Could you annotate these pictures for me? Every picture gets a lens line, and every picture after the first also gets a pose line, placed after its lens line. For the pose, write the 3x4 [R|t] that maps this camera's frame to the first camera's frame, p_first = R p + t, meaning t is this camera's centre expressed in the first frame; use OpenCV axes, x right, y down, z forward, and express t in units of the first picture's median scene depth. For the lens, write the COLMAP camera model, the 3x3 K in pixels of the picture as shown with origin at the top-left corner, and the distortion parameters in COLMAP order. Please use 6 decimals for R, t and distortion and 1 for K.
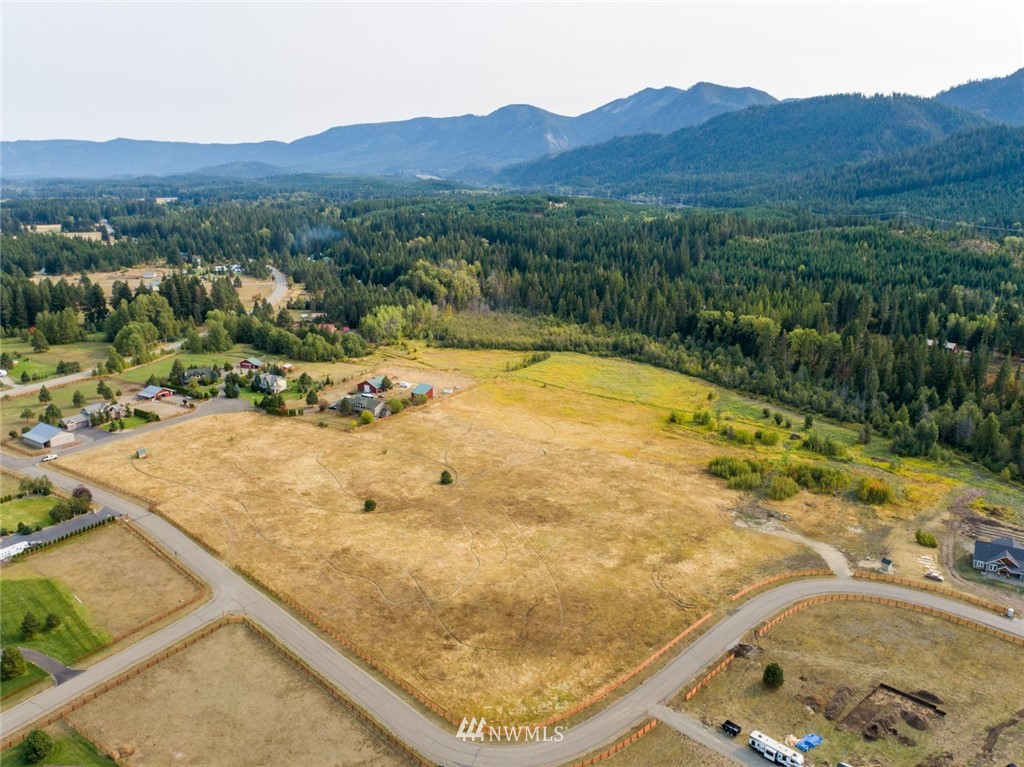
lens RADIAL K [[778.7, 0, 512.7], [0, 778.7, 377.5], [0, 0, 1]] dist [-0.020797, 0.013161]
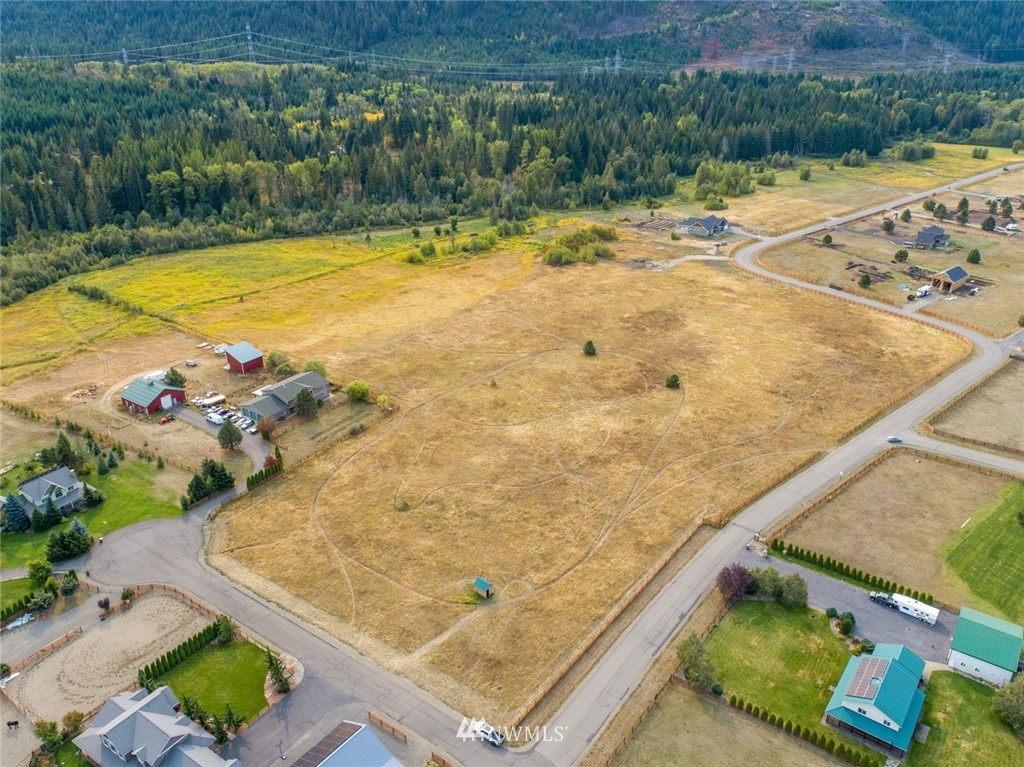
lens RADIAL K [[778.7, 0, 510.4], [0, 778.7, 379.0], [0, 0, 1]] dist [-0.020797, 0.013161]
pose [[0.076974, -0.434786, 0.897238, -0.858779], [0.241545, 0.881232, 0.406308, -0.216574], [-0.967332, 0.185448, 0.172852, 0.863686]]
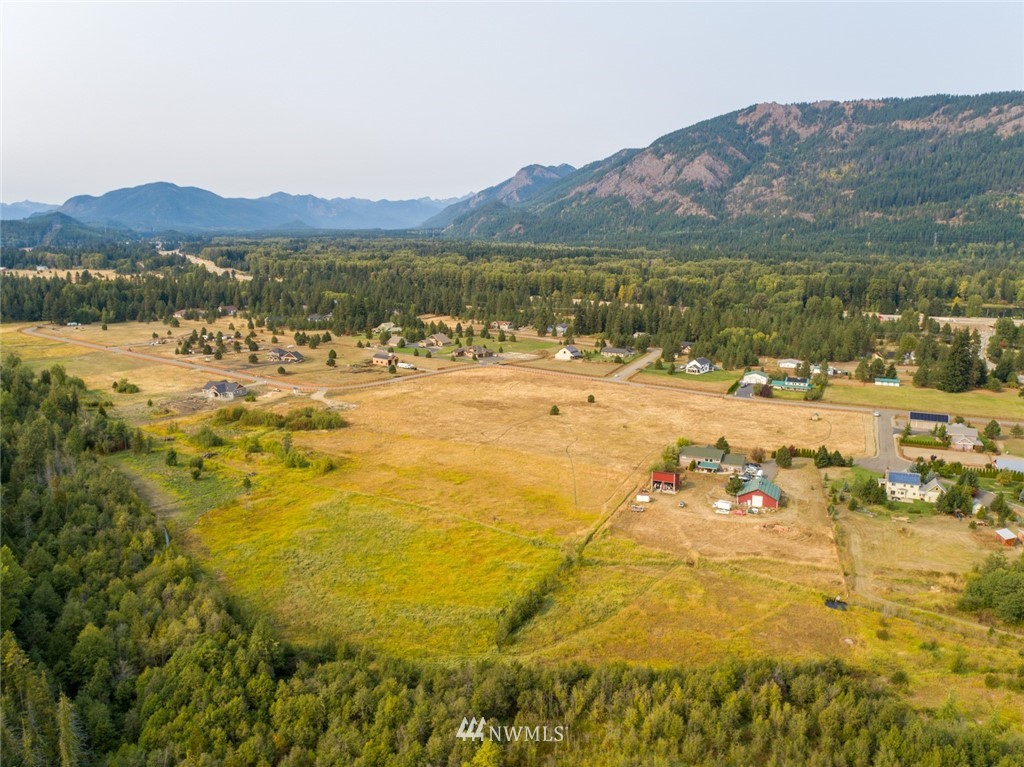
lens RADIAL K [[778.7, 0, 511.2], [0, 778.7, 380.9], [0, 0, 1]] dist [-0.020797, 0.013161]
pose [[-0.993739, 0.007347, -0.111481, 0.124594], [-0.041061, 0.903982, 0.425593, -0.440687], [0.103903, 0.427506, -0.898021, 1.989737]]
